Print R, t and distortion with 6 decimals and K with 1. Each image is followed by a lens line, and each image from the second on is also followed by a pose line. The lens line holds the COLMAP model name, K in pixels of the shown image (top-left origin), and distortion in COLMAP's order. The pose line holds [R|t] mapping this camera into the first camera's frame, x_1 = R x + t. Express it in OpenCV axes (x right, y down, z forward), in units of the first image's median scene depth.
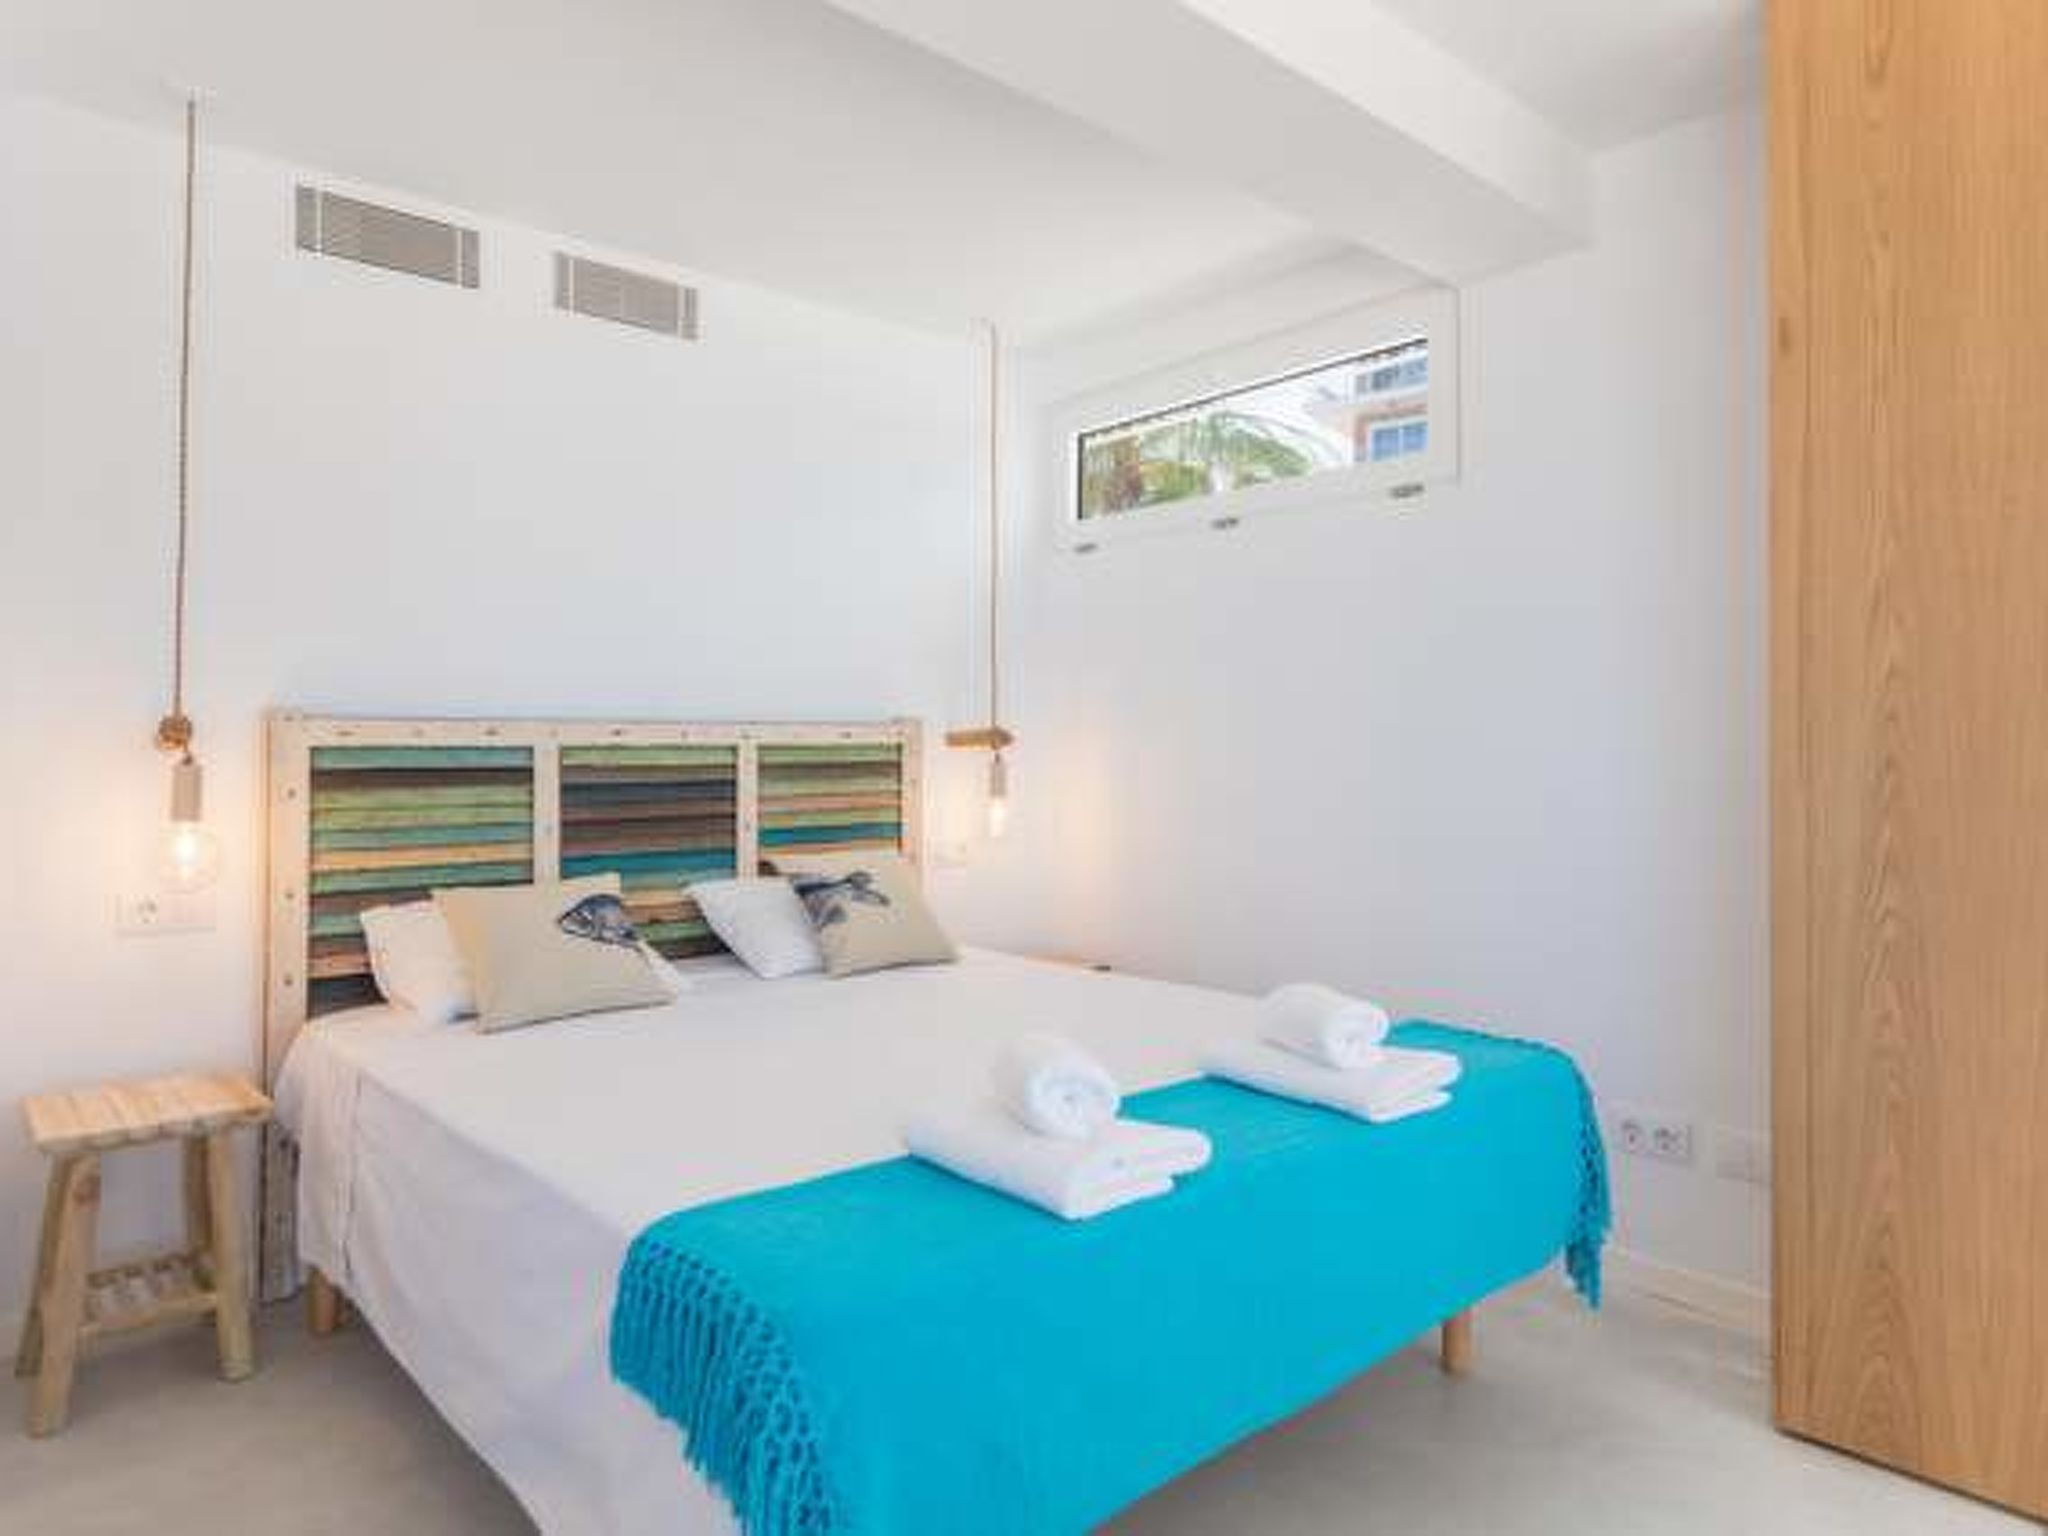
lens RADIAL K [[1246.1, 0, 1024.0], [0, 1246.1, 768.0], [0, 0, 1]] dist [-0.004255, -0.000342]
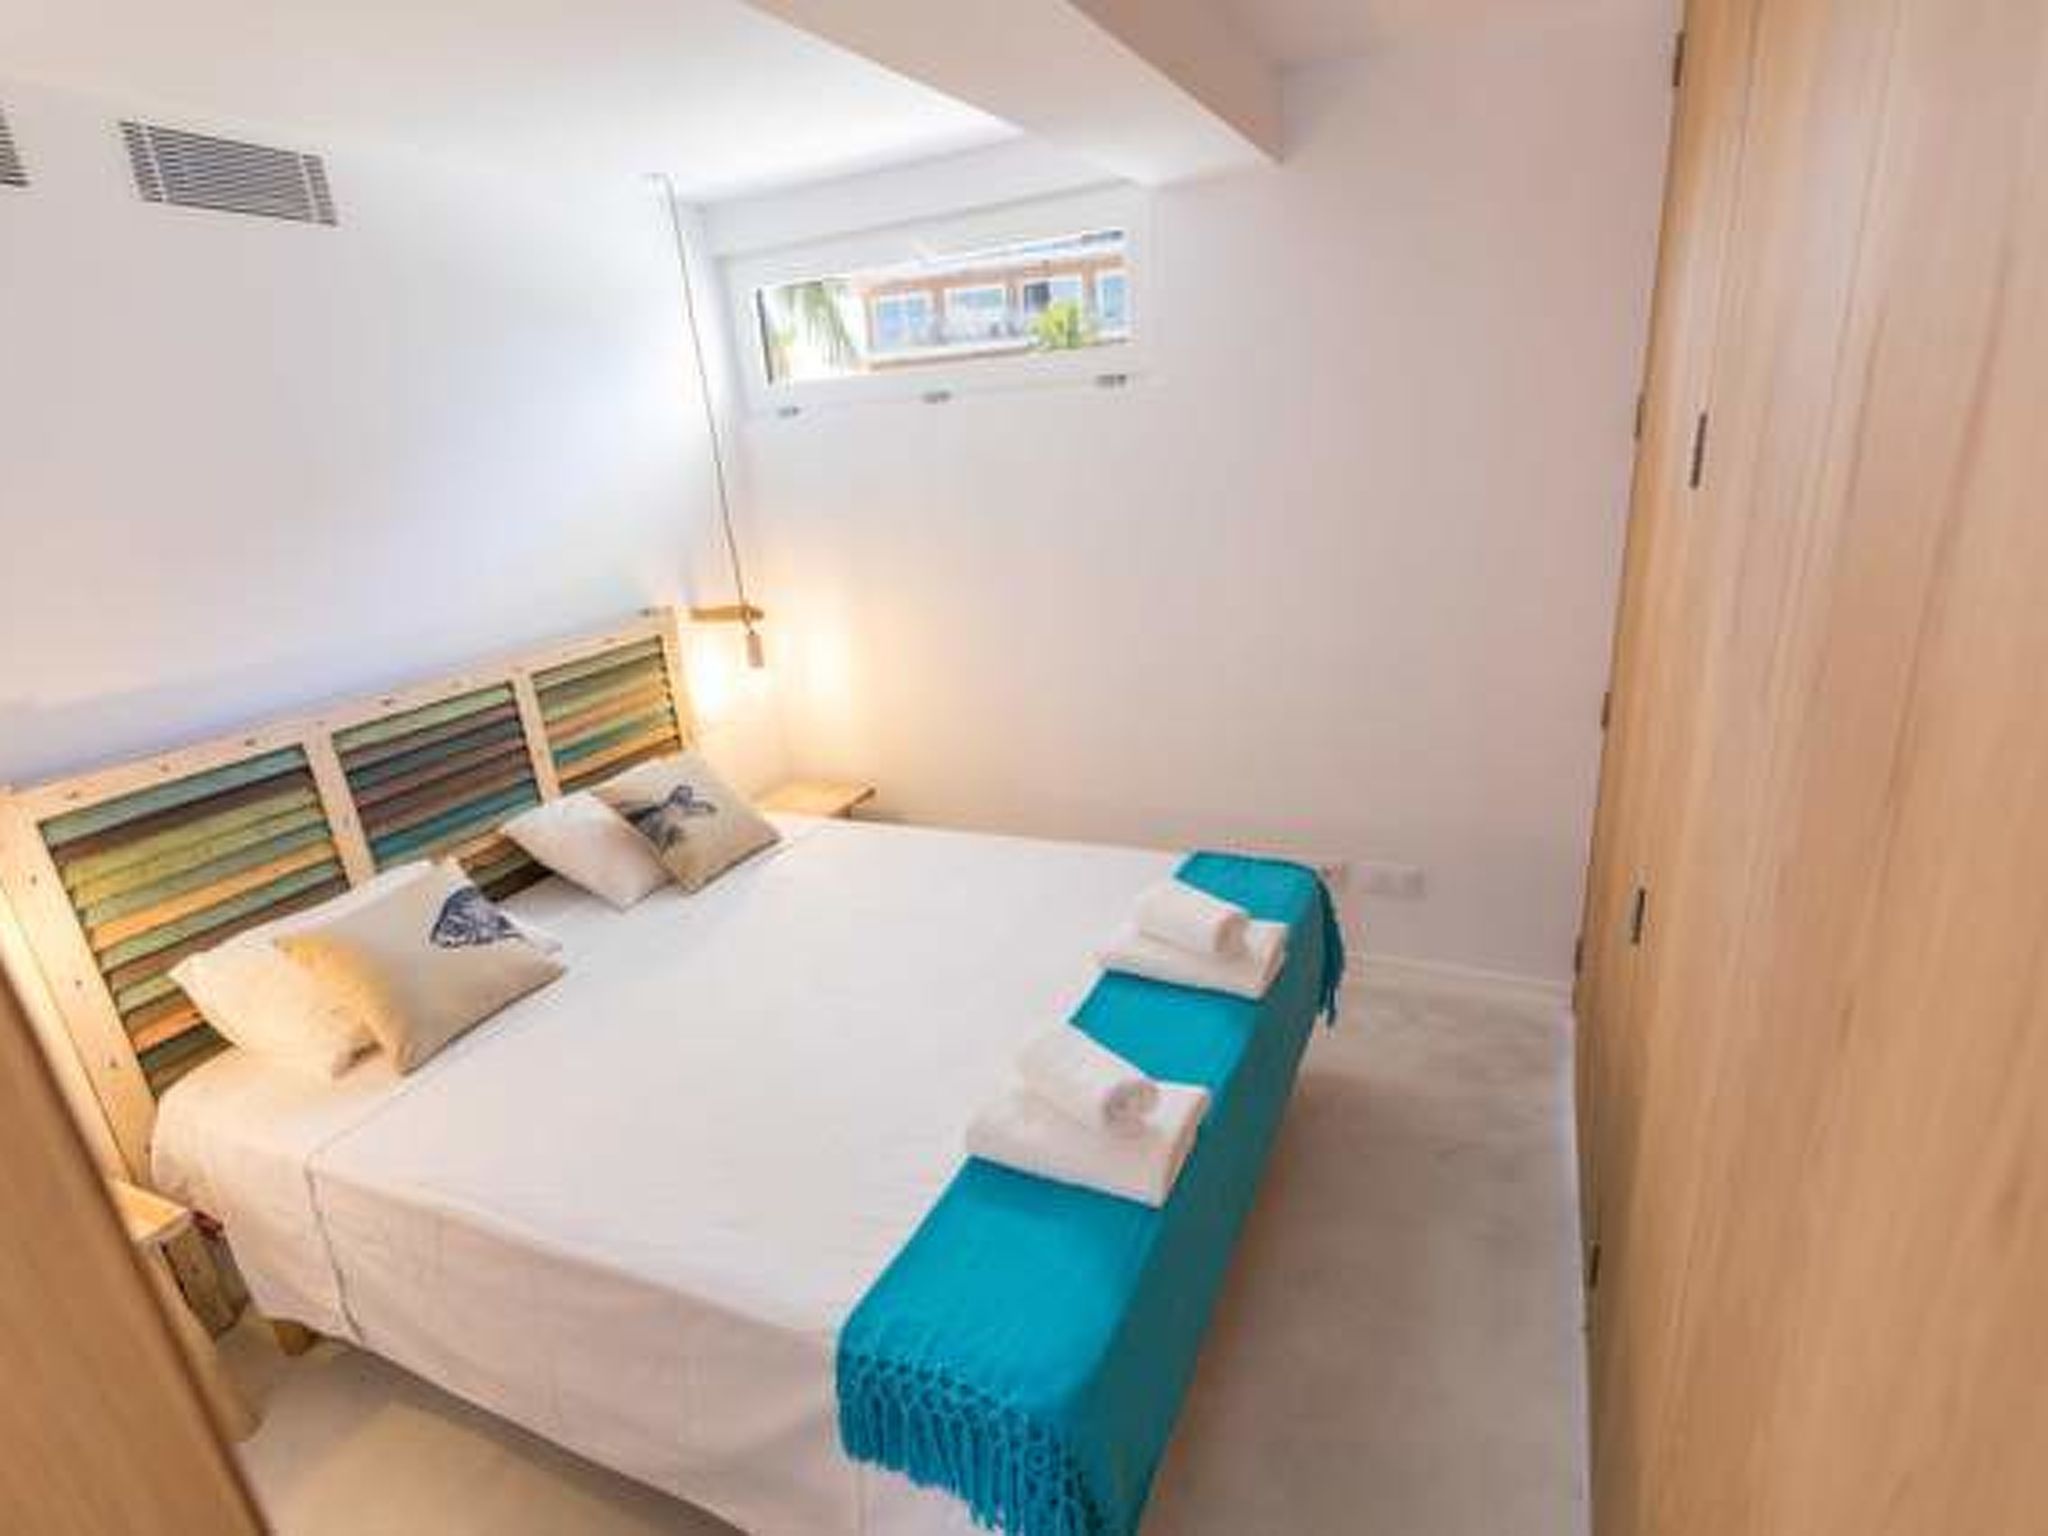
lens RADIAL K [[1016.3, 0, 1039.9], [0, 1016.3, 787.2], [0, 0, 1]] dist [0.002730, 0.000022]
pose [[0.911306, -0.205045, 0.357040, -0.167960], [0.082082, 0.940242, 0.330466, -0.188833], [-0.403464, -0.271849, 0.873679, 0.104498]]
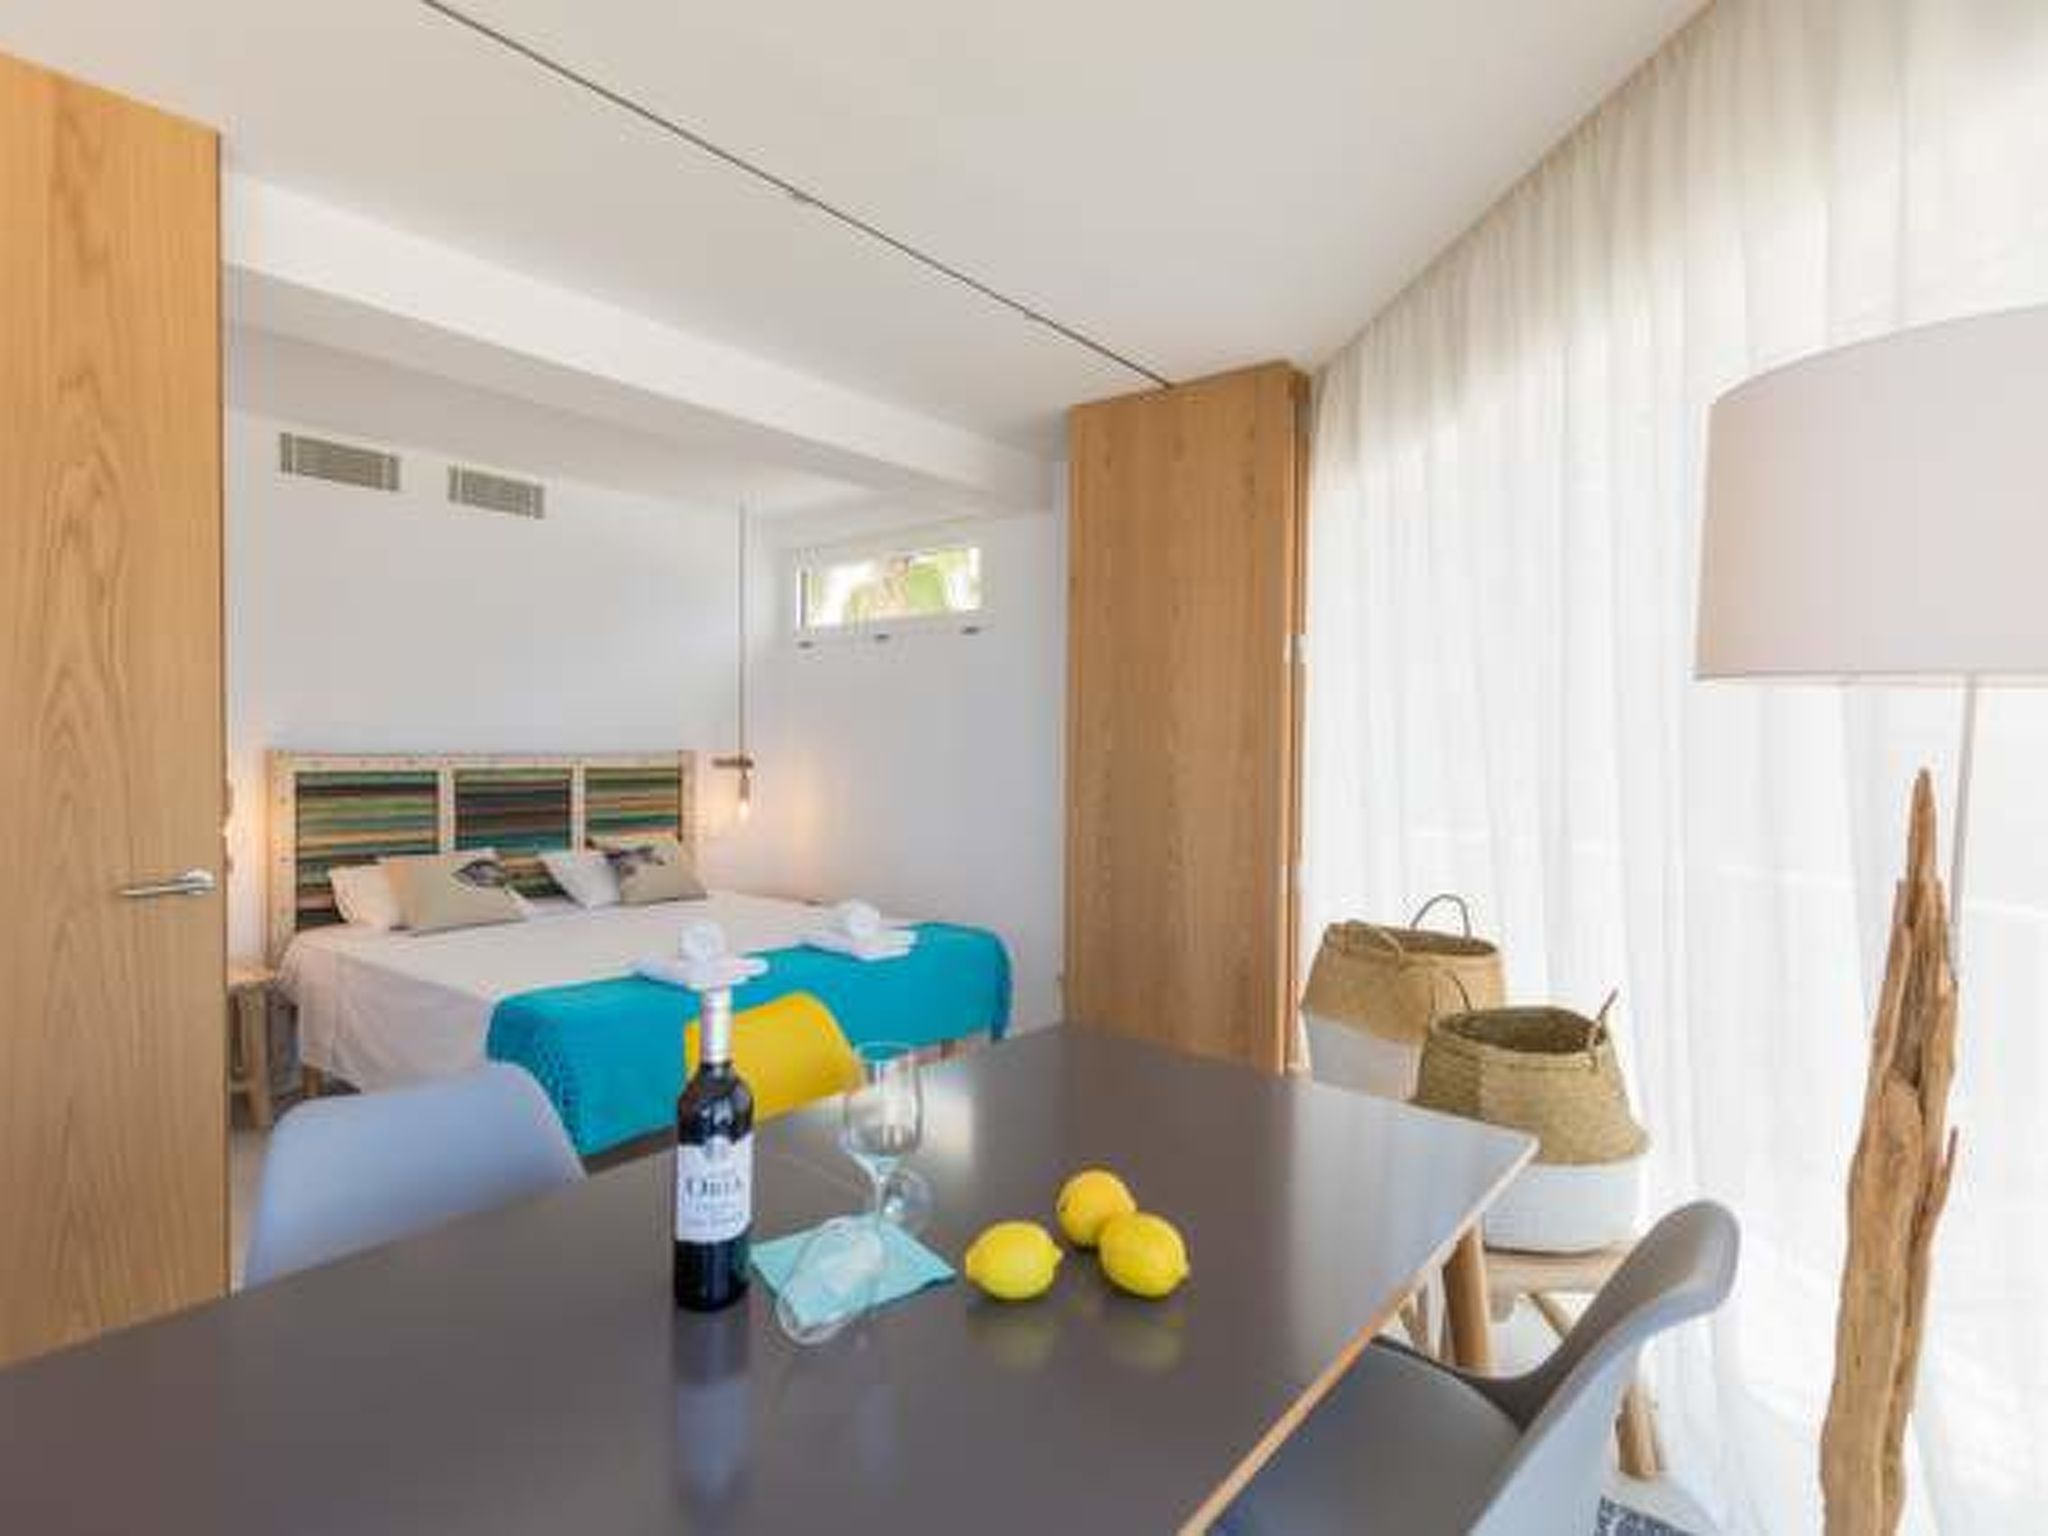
lens RADIAL K [[1025.2, 0, 1031.8], [0, 1025.2, 798.1], [0, 0, 1]] dist [0.002588, 0.000353]
pose [[0.986724, 0.005888, 0.162302, 0.163270], [-0.011929, 0.999271, 0.036274, -0.039360], [-0.161970, -0.037729, 0.986074, -0.471033]]
